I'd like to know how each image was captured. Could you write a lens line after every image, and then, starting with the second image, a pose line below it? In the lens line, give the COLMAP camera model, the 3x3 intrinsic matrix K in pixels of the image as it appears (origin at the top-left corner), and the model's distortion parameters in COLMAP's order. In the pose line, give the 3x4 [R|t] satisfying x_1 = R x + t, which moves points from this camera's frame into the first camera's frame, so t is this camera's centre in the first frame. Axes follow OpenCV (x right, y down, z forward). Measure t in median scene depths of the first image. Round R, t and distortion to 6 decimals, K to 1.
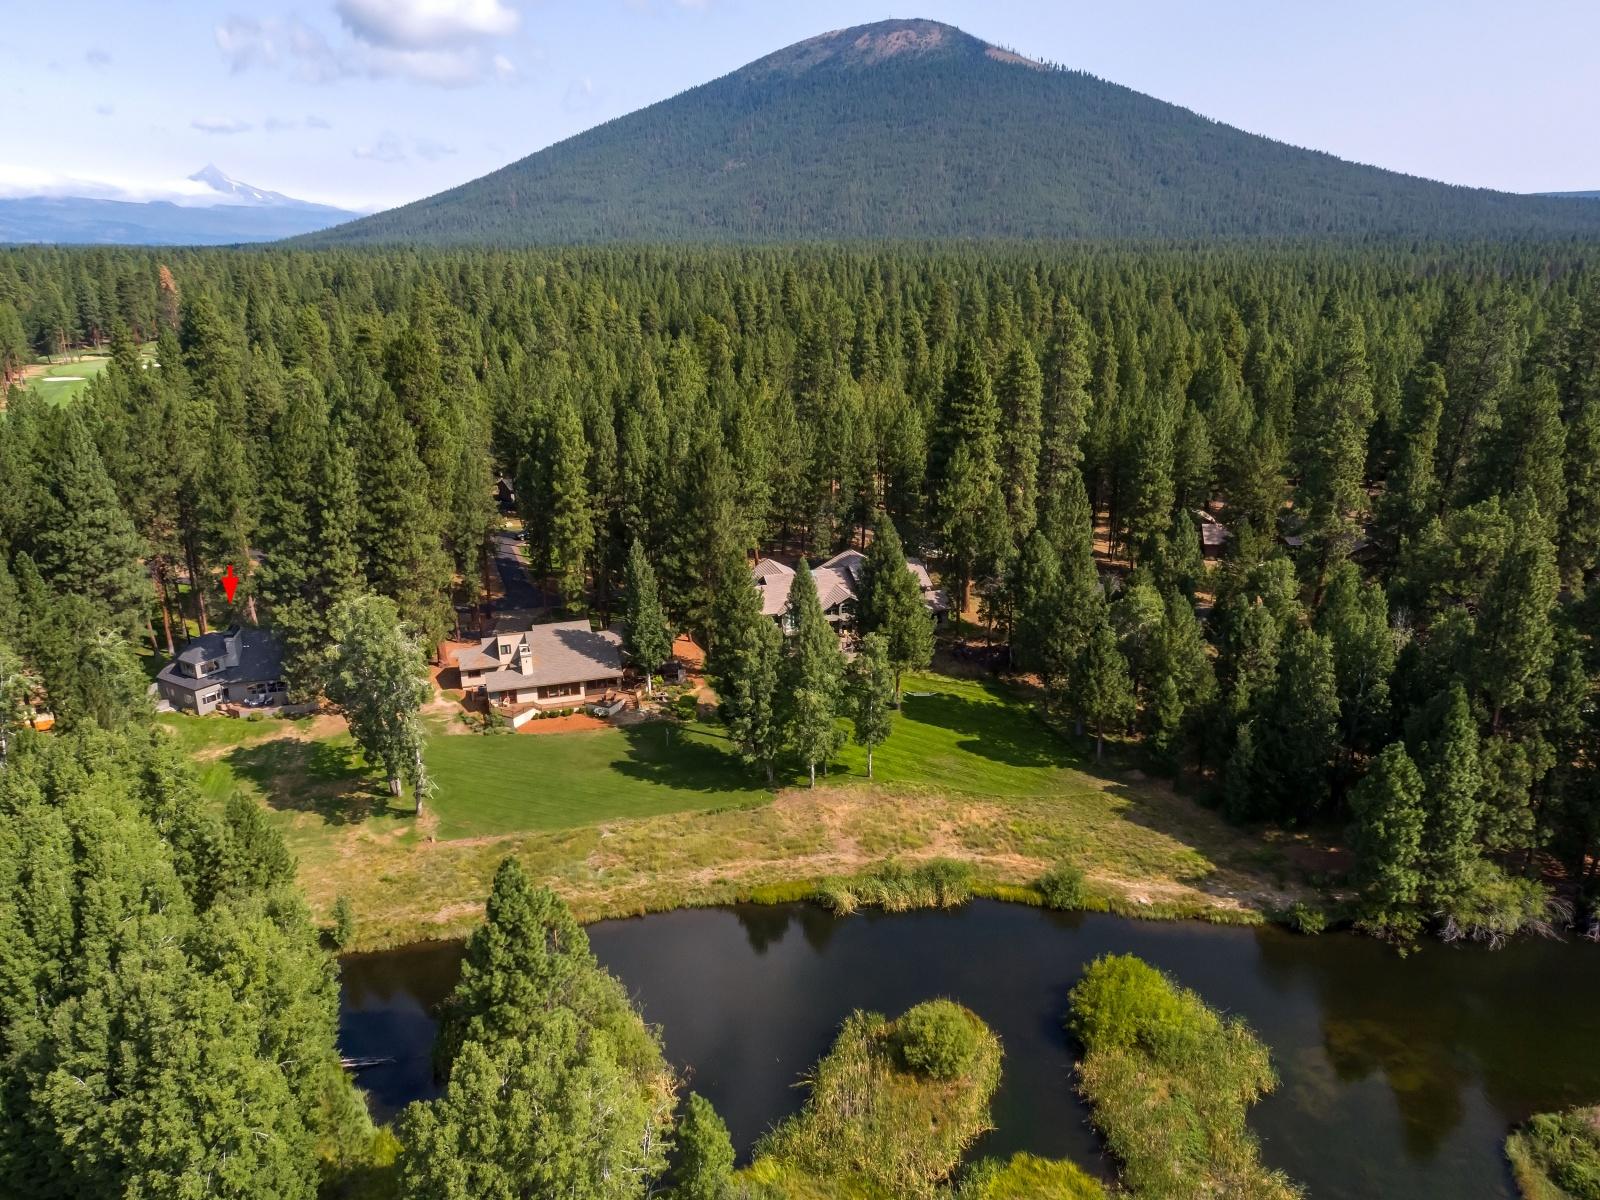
lens RADIAL K [[1141.4, 0, 814.1], [0, 1141.4, 597.7], [0, 0, 1]] dist [0.003162, -0.001899]
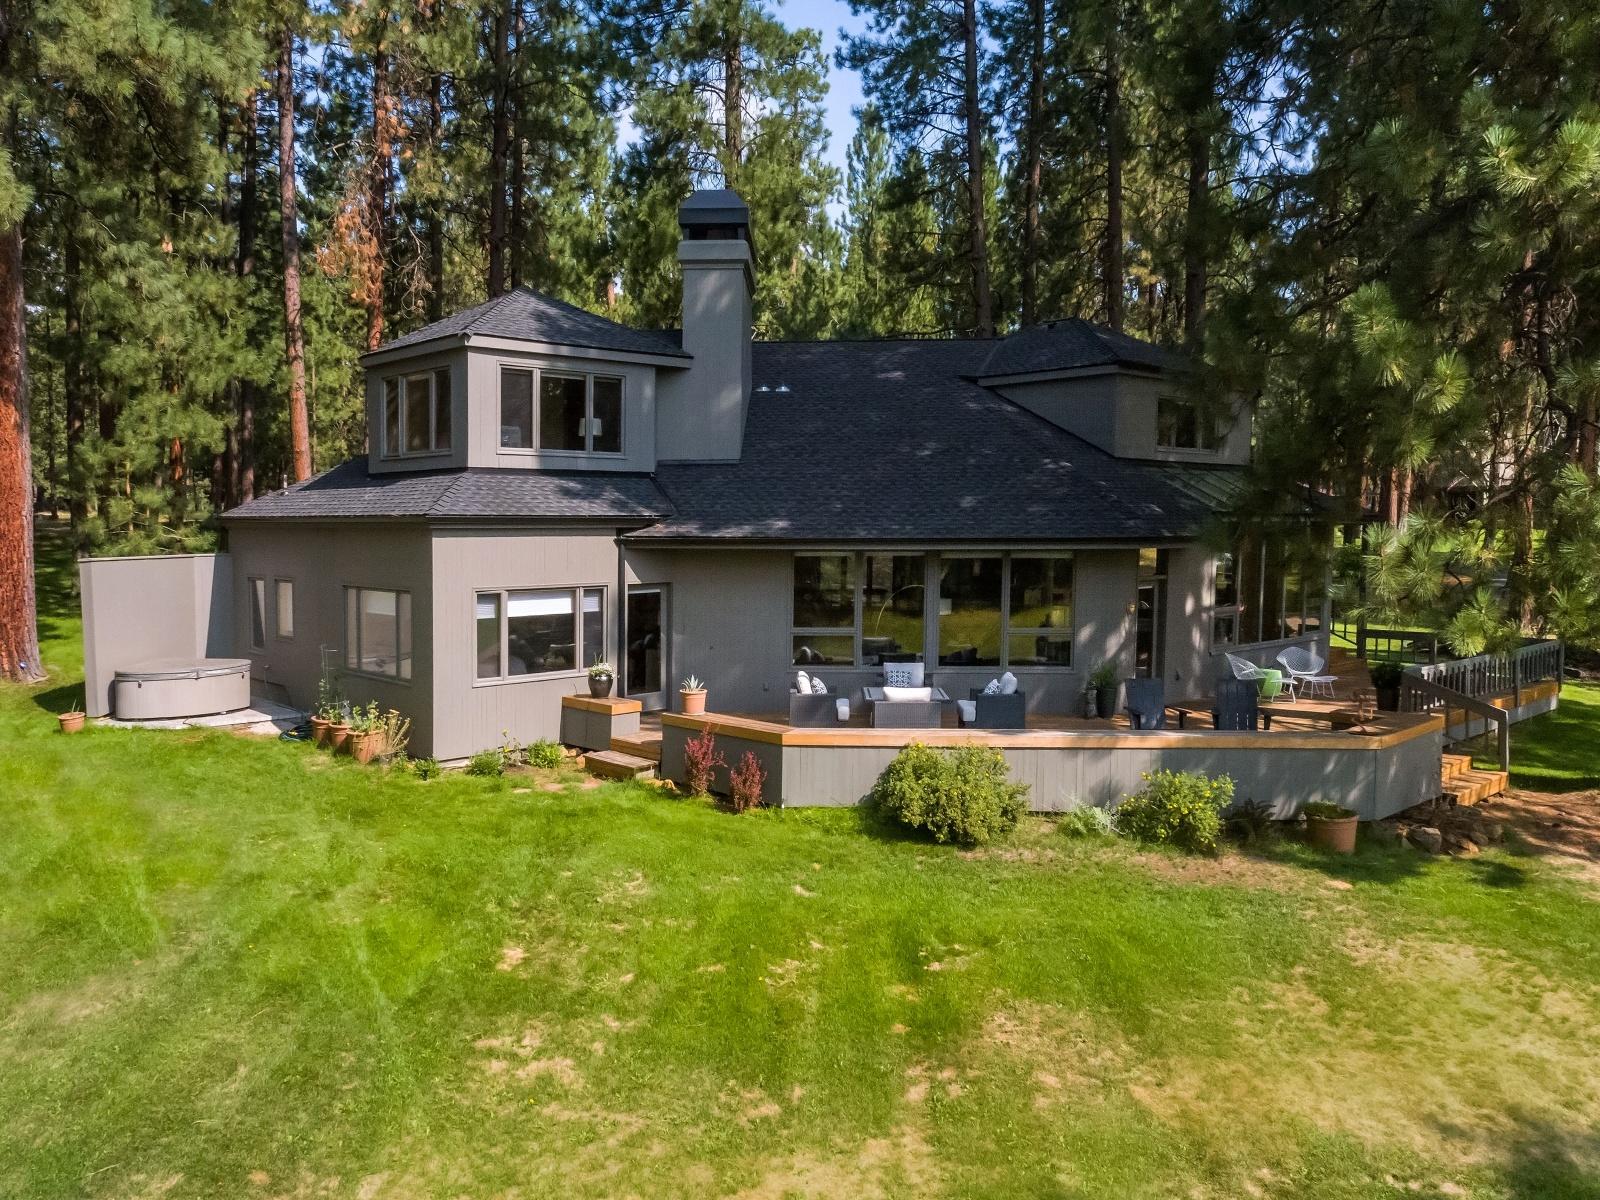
lens RADIAL K [[1141.4, 0, 794.6], [0, 1141.4, 594.4], [0, 0, 1]] dist [0.003162, -0.001899]
pose [[0.972172, 0.016006, -0.233719, -0.498317], [-0.070235, 0.971684, -0.225603, 0.114866], [0.223490, 0.235740, 0.945769, 0.936766]]
